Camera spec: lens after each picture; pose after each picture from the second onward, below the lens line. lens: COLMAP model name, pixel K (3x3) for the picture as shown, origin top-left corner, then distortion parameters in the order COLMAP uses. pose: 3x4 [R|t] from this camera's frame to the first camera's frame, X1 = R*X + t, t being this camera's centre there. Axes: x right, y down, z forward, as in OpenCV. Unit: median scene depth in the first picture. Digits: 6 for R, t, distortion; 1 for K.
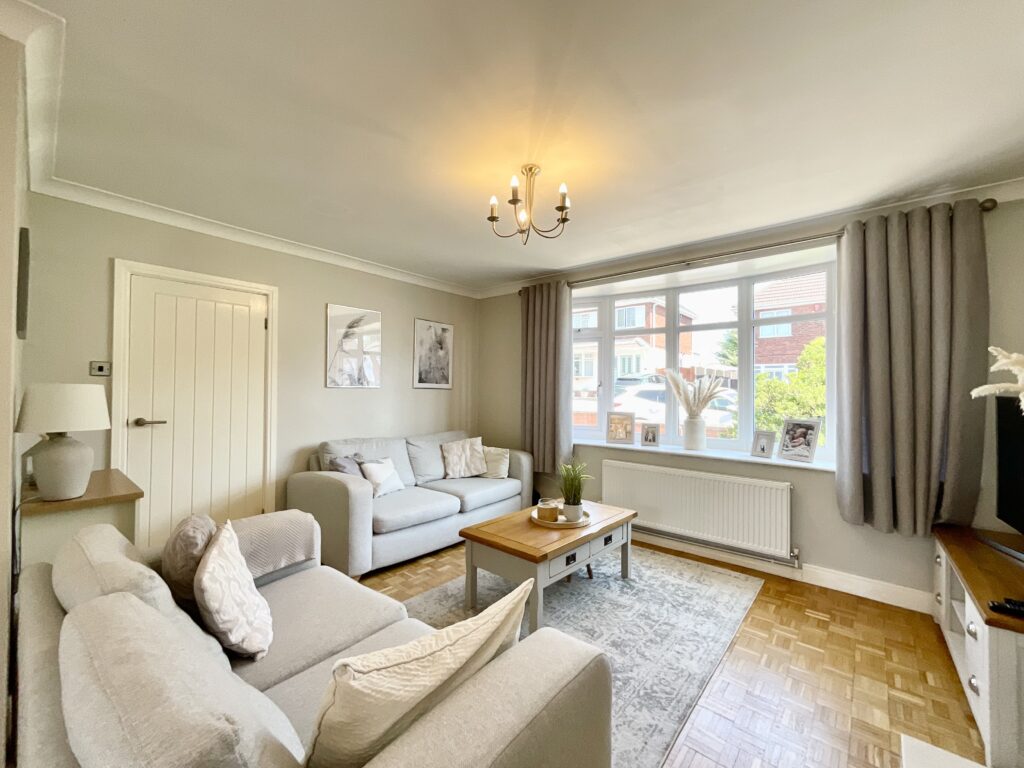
lens RADIAL K [[414.3, 0, 514.9], [0, 414.3, 385.9], [0, 0, 1]] dist [-0.011825, 0.000107]
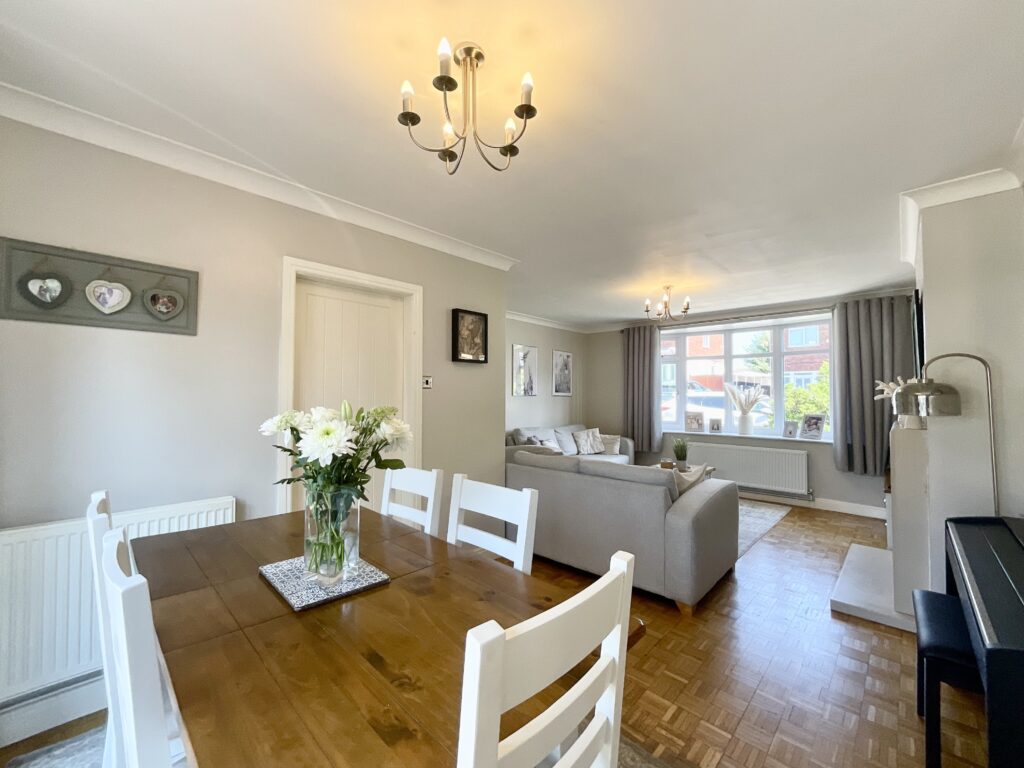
lens RADIAL K [[414.3, 0, 514.9], [0, 414.3, 385.9], [0, 0, 1]] dist [-0.011825, 0.000107]
pose [[0.998576, -0.005422, -0.053072, -0.328556], [0.004642, 0.999880, -0.014802, -0.010247], [0.053146, 0.014535, 0.998481, -0.566943]]
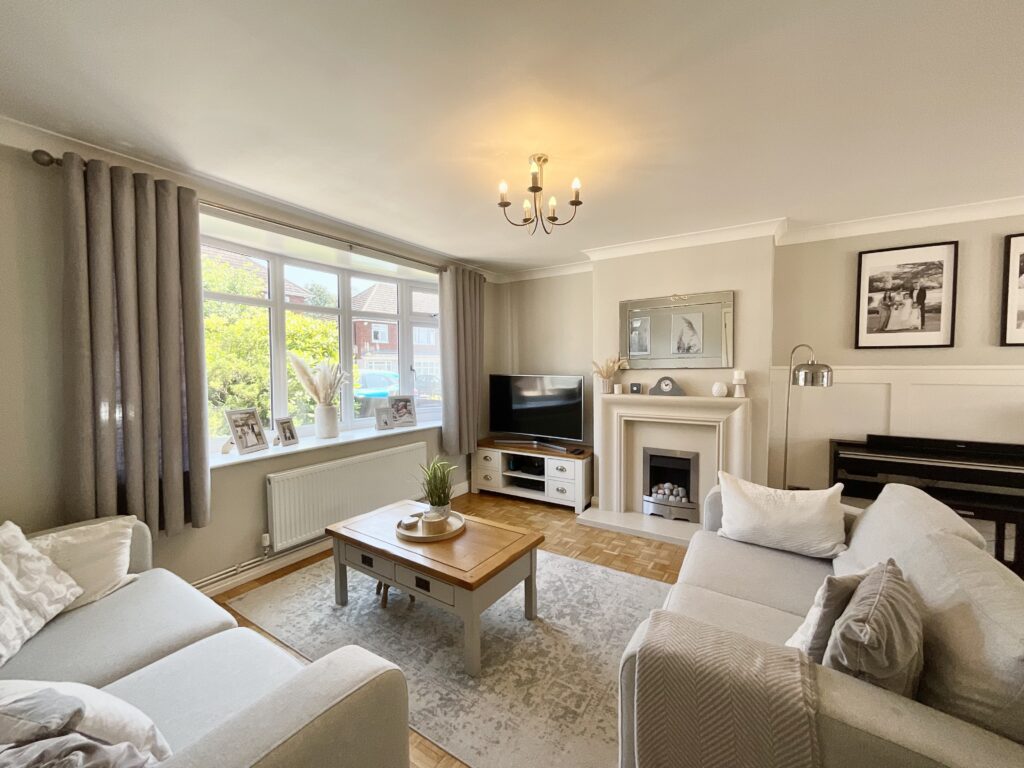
lens RADIAL K [[414.3, 0, 514.9], [0, 414.3, 385.9], [0, 0, 1]] dist [-0.011825, 0.000107]
pose [[-0.132656, -0.056588, 0.989545, -0.531164], [-0.002780, 0.998386, 0.056721, -0.020307], [-0.991158, 0.004774, -0.132600, 0.647800]]
